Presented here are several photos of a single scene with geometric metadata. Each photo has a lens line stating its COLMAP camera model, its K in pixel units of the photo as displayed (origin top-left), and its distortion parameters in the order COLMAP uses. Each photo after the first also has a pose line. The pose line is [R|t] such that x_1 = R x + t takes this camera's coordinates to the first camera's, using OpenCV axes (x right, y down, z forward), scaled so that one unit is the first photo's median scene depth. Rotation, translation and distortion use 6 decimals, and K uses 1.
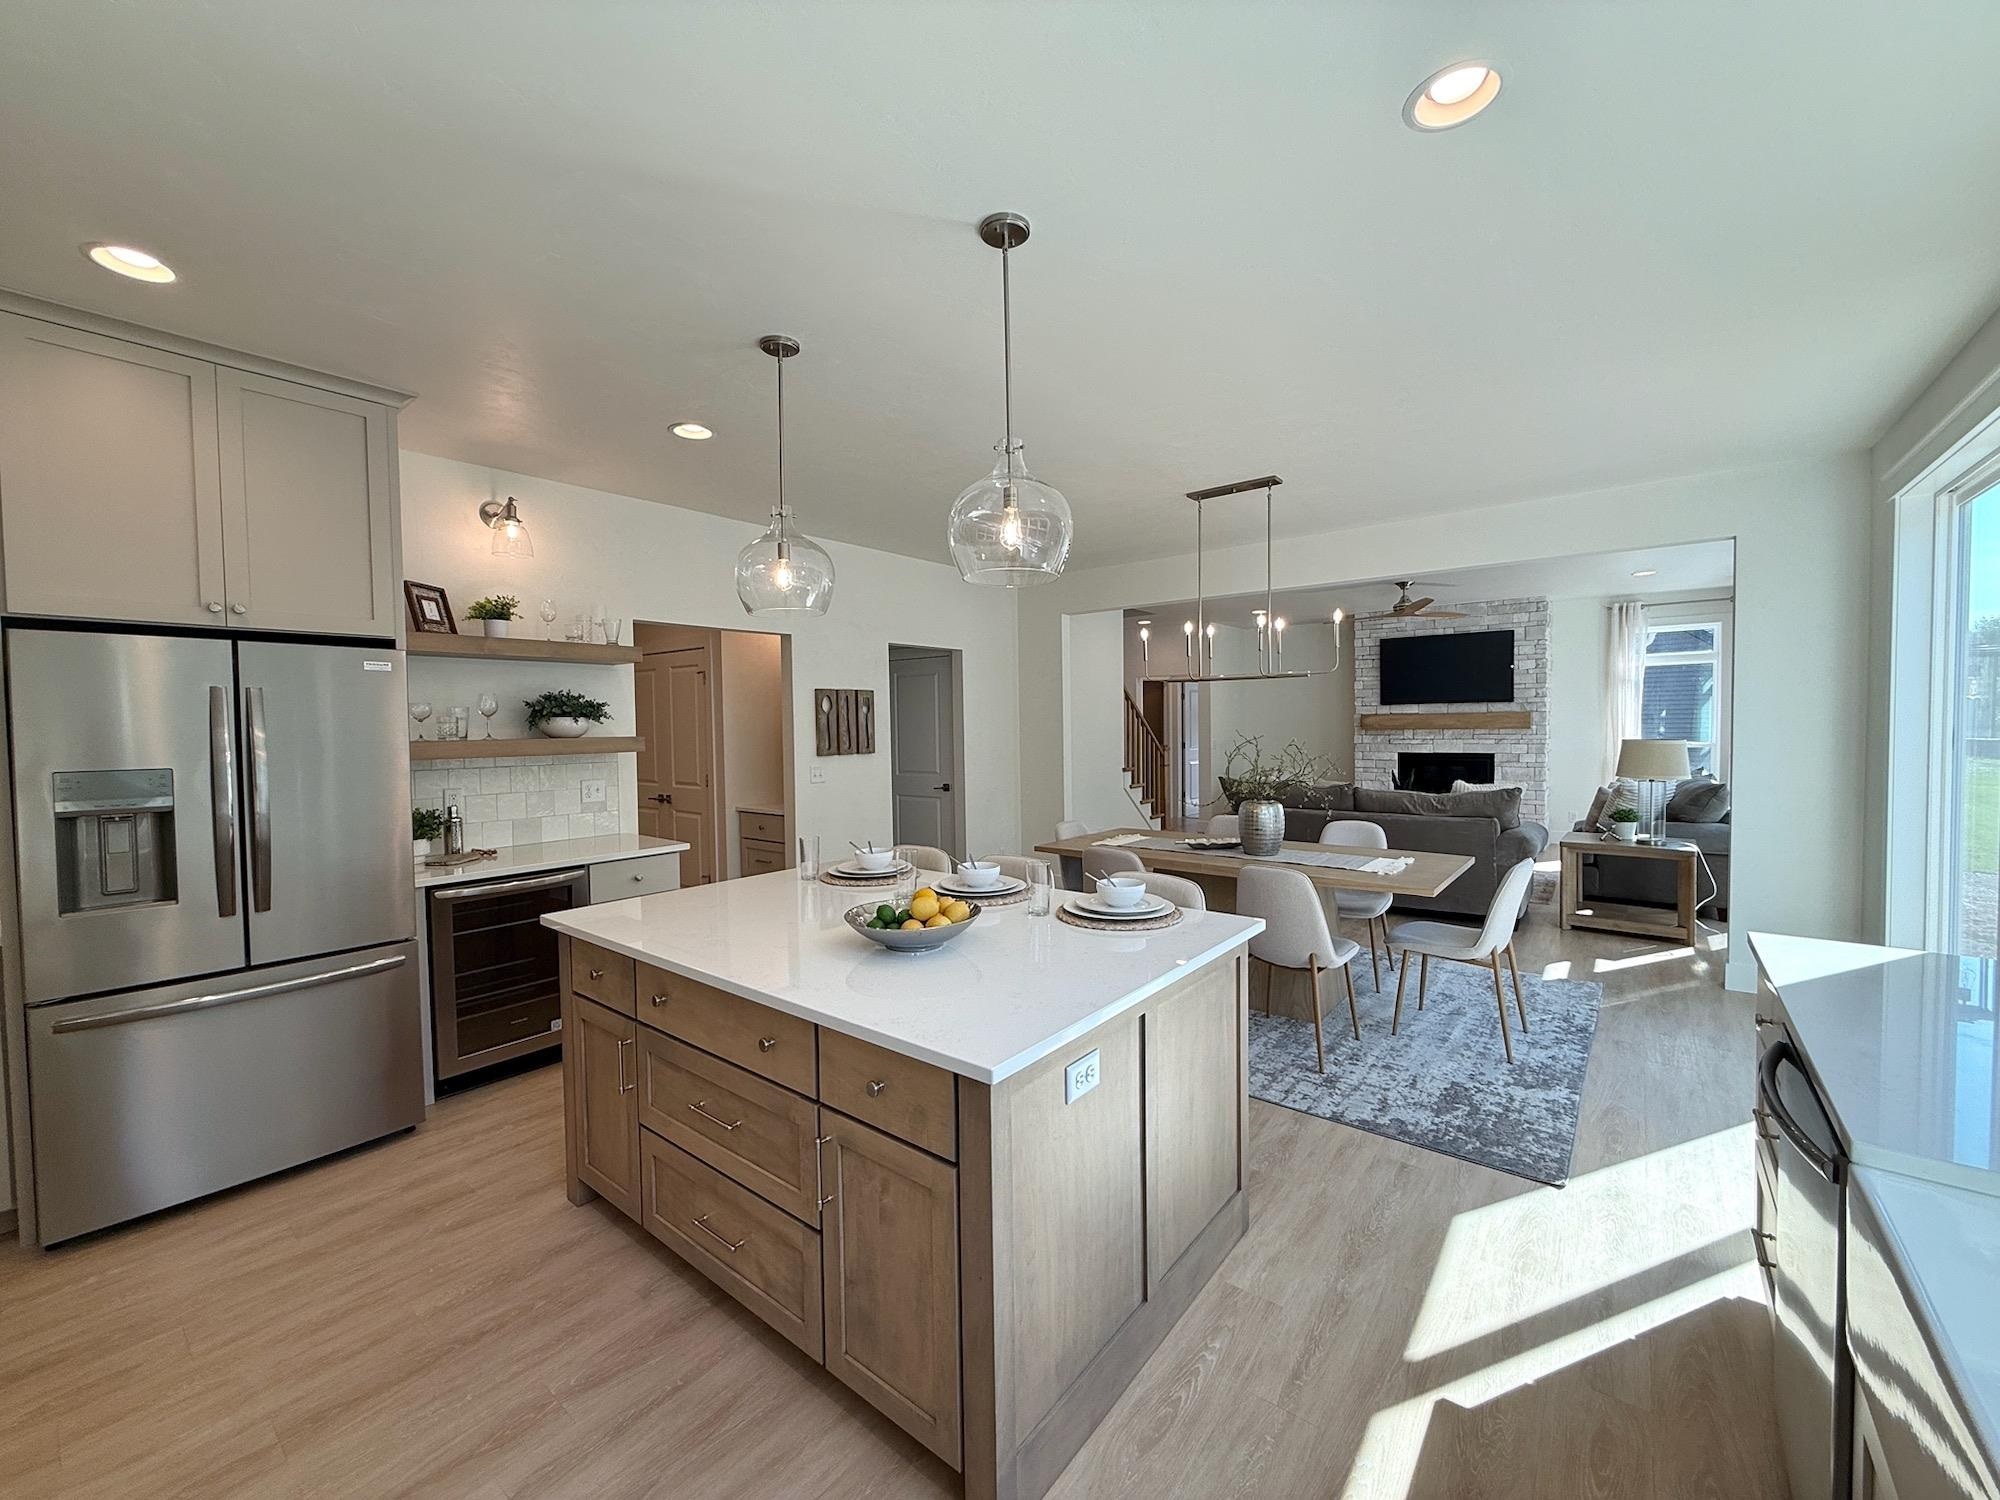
lens RADIAL K [[800.7, 0, 1006.7], [0, 800.7, 753.6], [0, 0, 1]] dist [-0.001571, 0.001021]
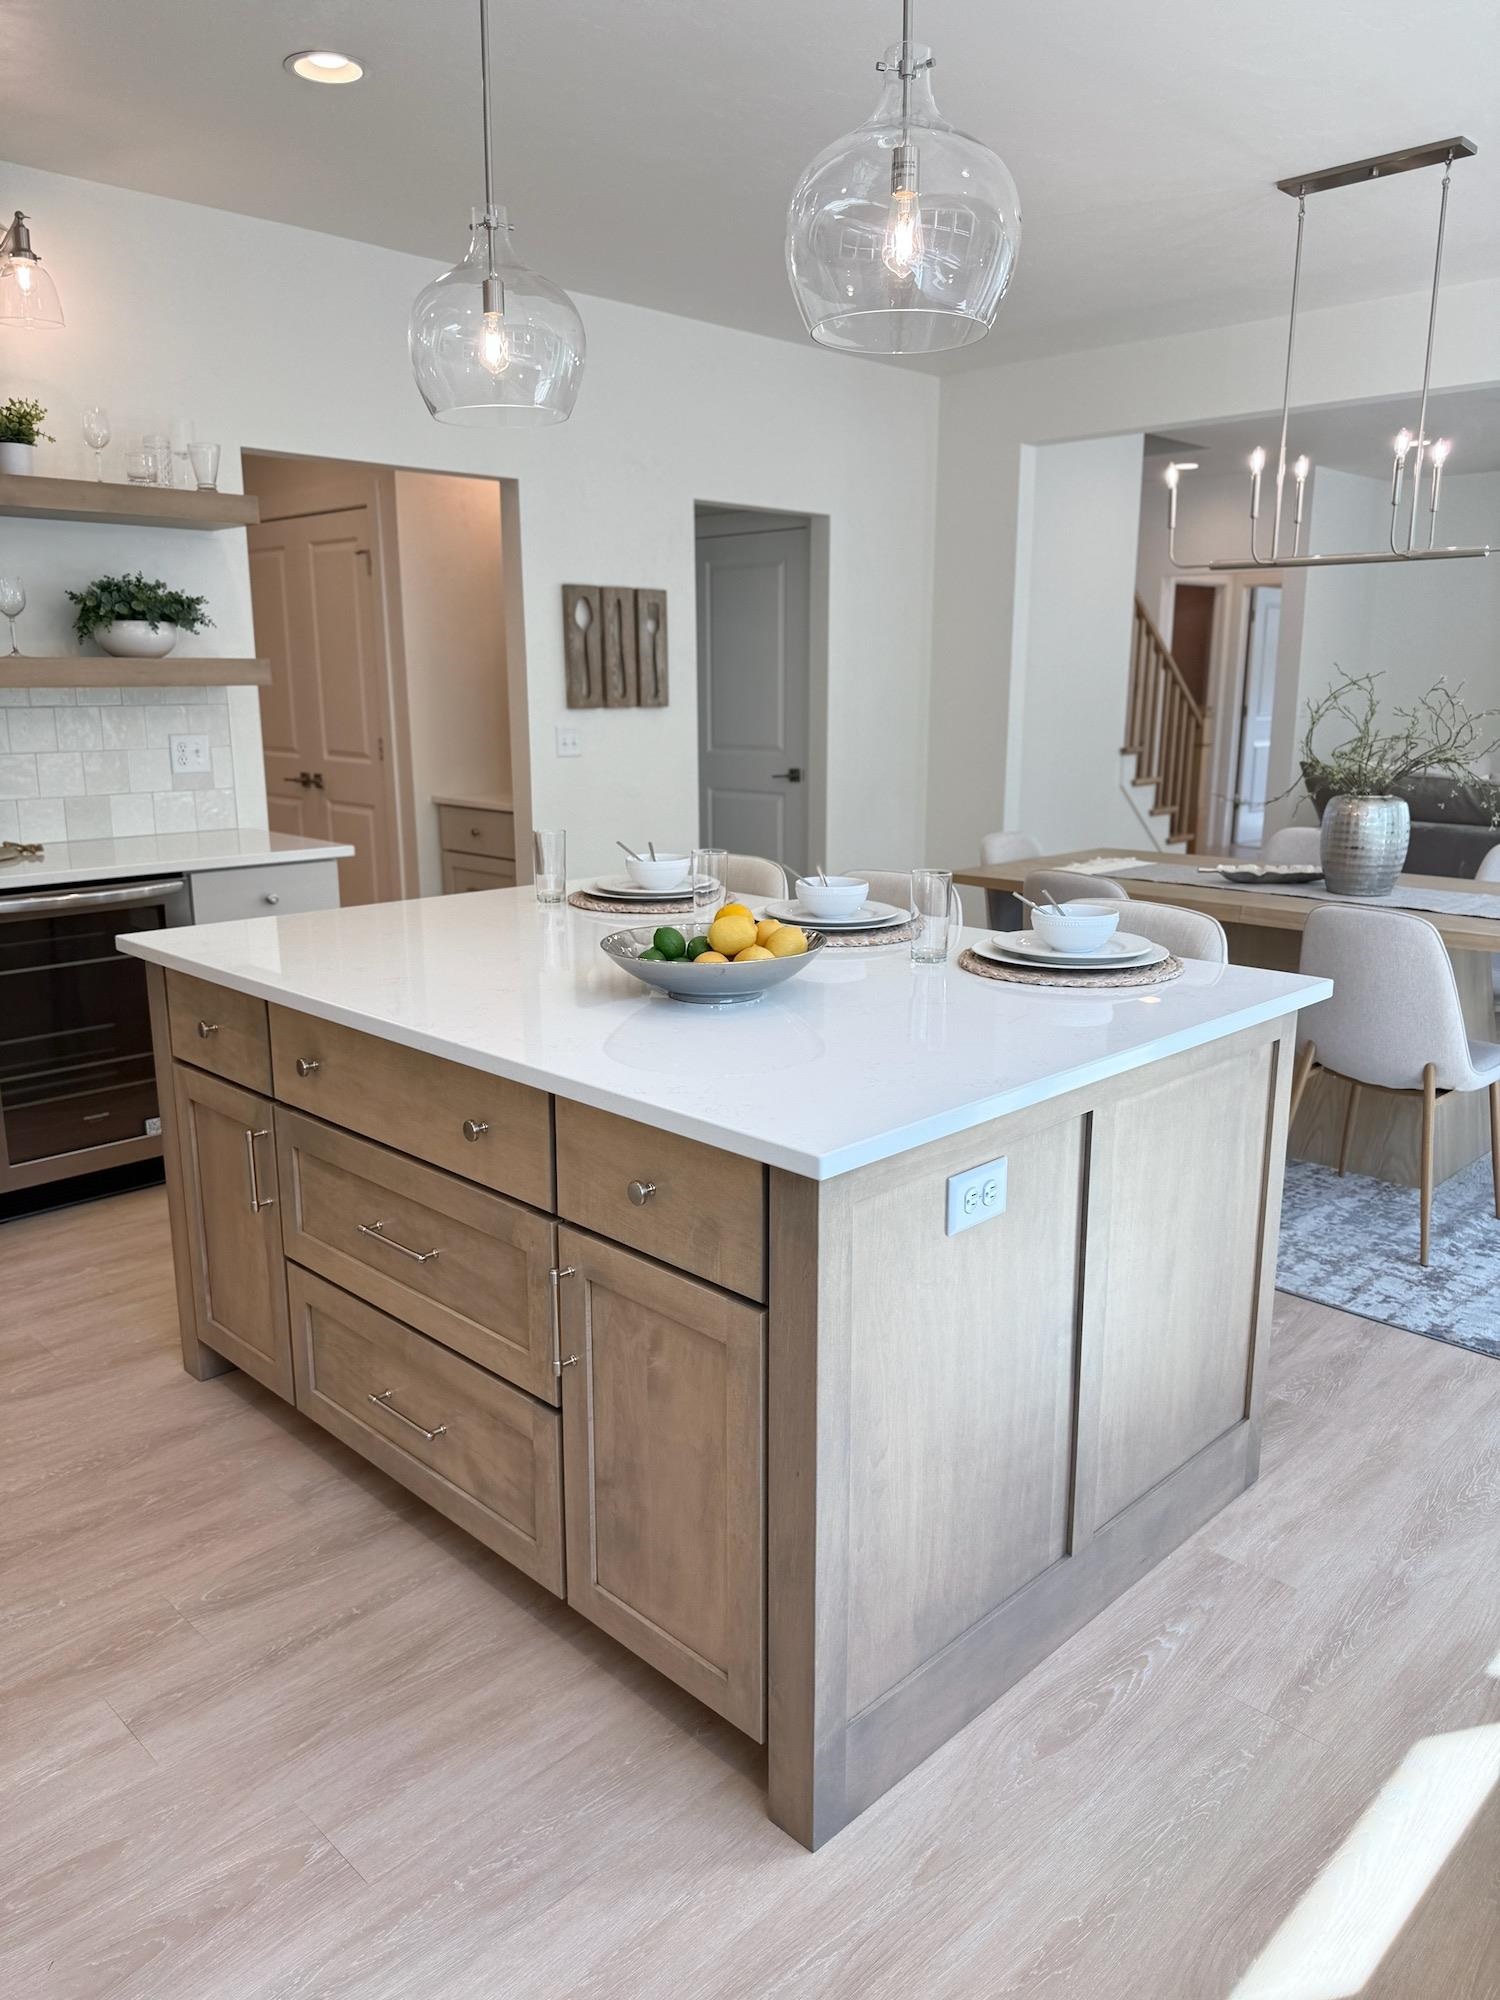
lens RADIAL K [[1427.7, 0, 752.3], [0, 1427.7, 996.4], [0, 0, 1]] dist [0.039681, -0.045631]
pose [[0.993818, 0.037744, -0.104411, 0.021360], [-0.017724, 0.982314, 0.186401, 0.035333], [0.109600, -0.183398, 0.976910, -0.036626]]
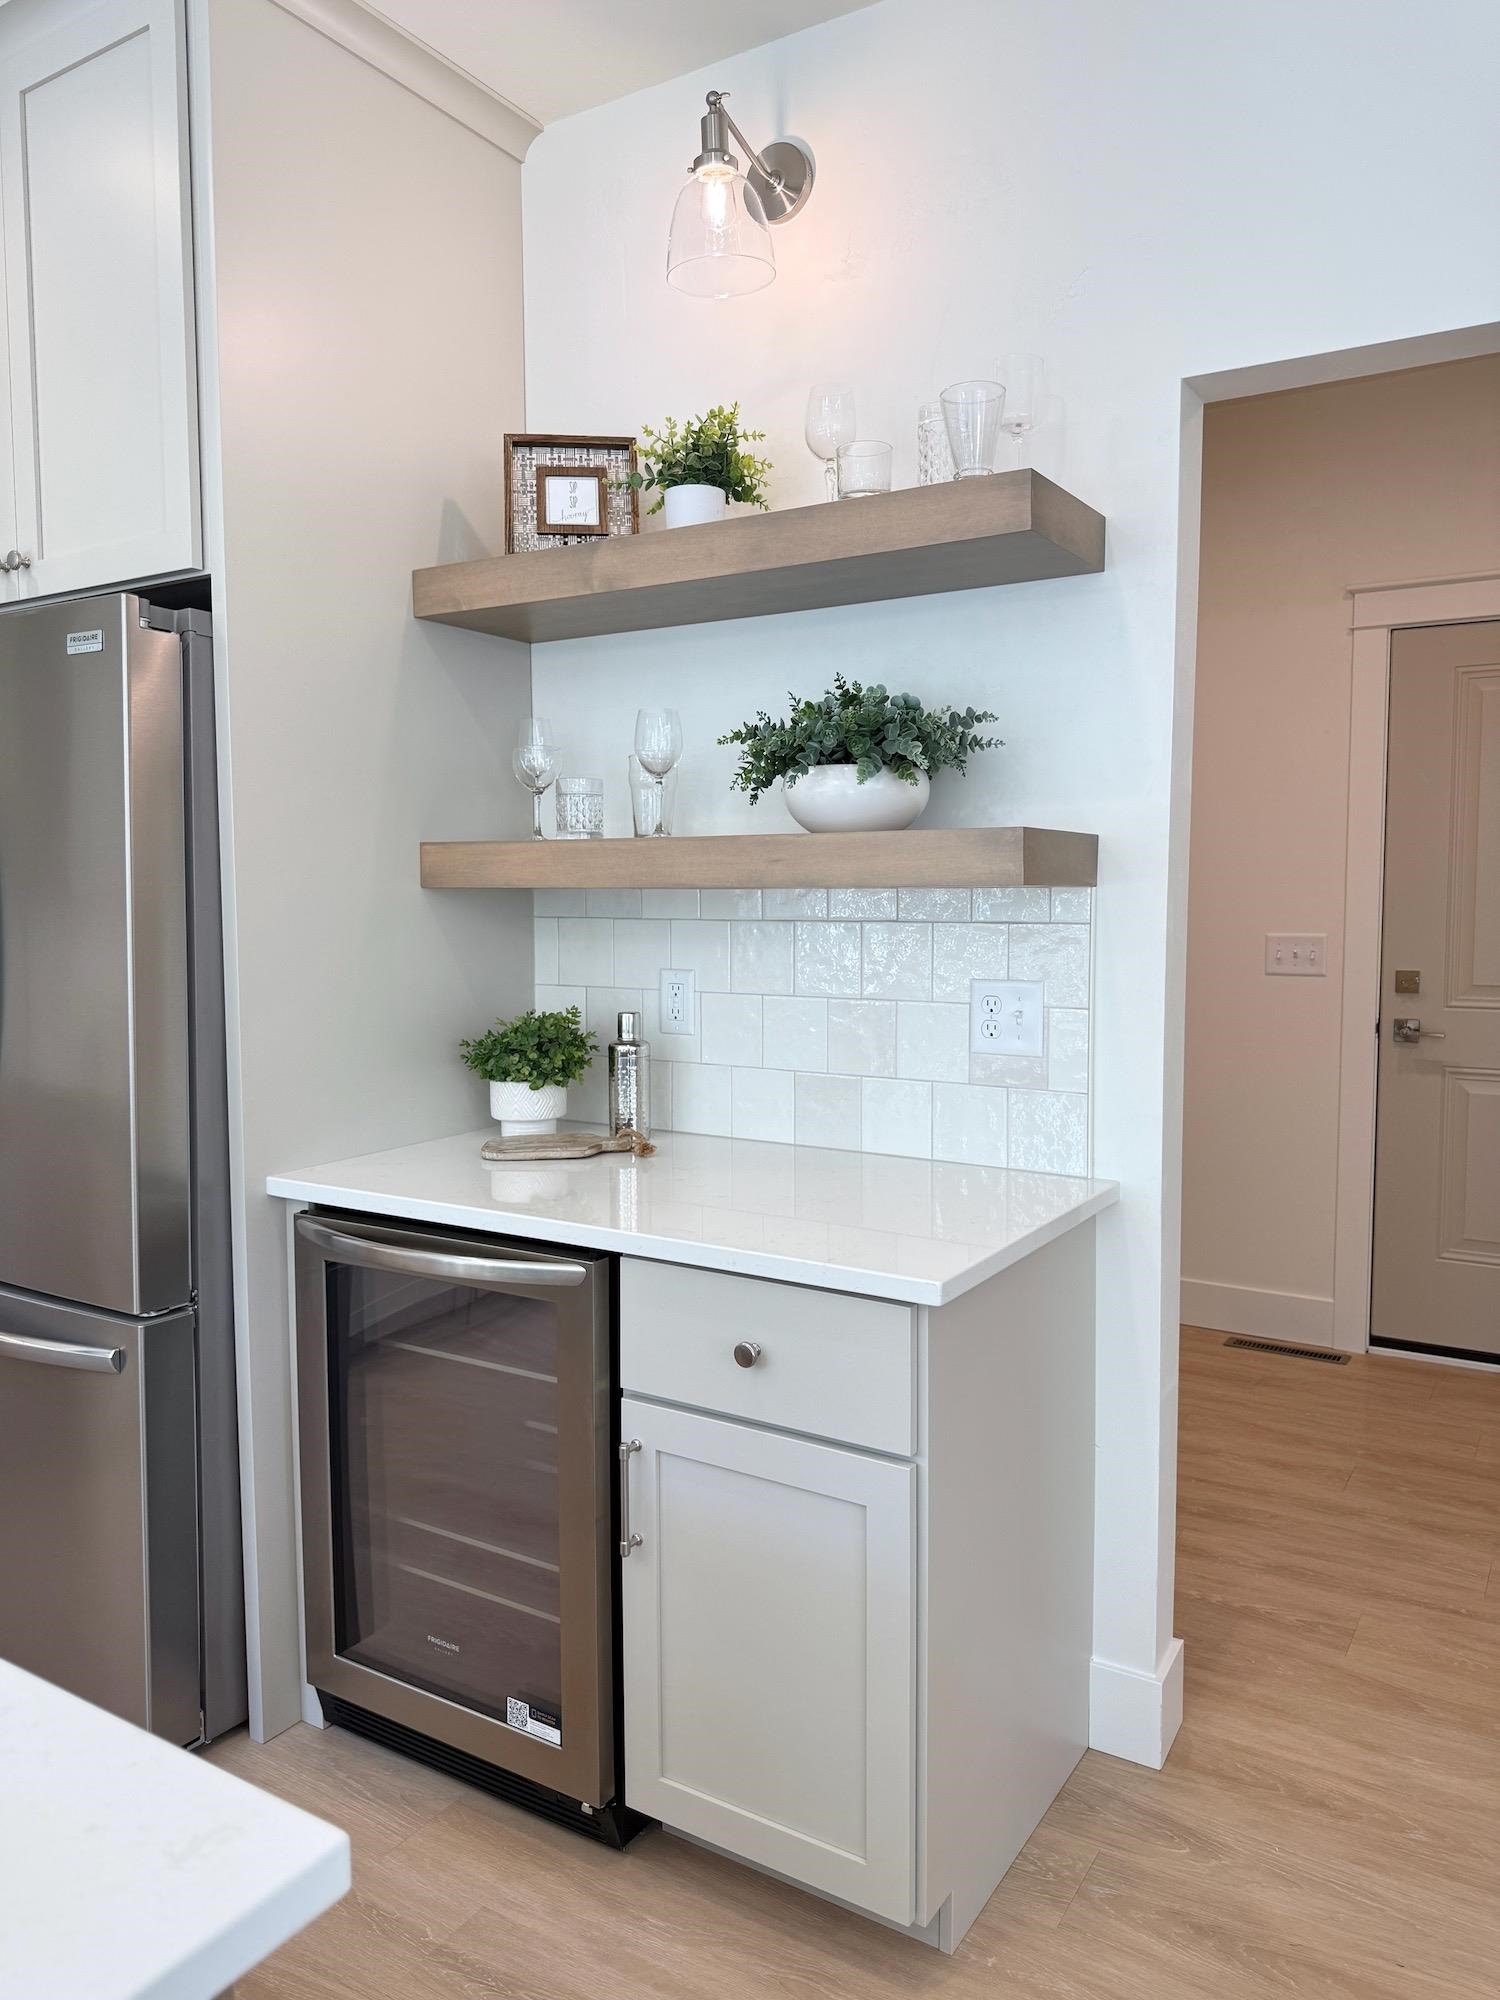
lens RADIAL K [[1427.7, 0, 748.8], [0, 1427.7, 1008.9], [0, 0, 1]] dist [0.039681, -0.045631]
pose [[0.103881, 0.097403, -0.989809, 0.000434], [-0.038230, 0.994849, 0.093887, -0.004633], [0.993855, 0.028087, 0.107069, 1.644425]]
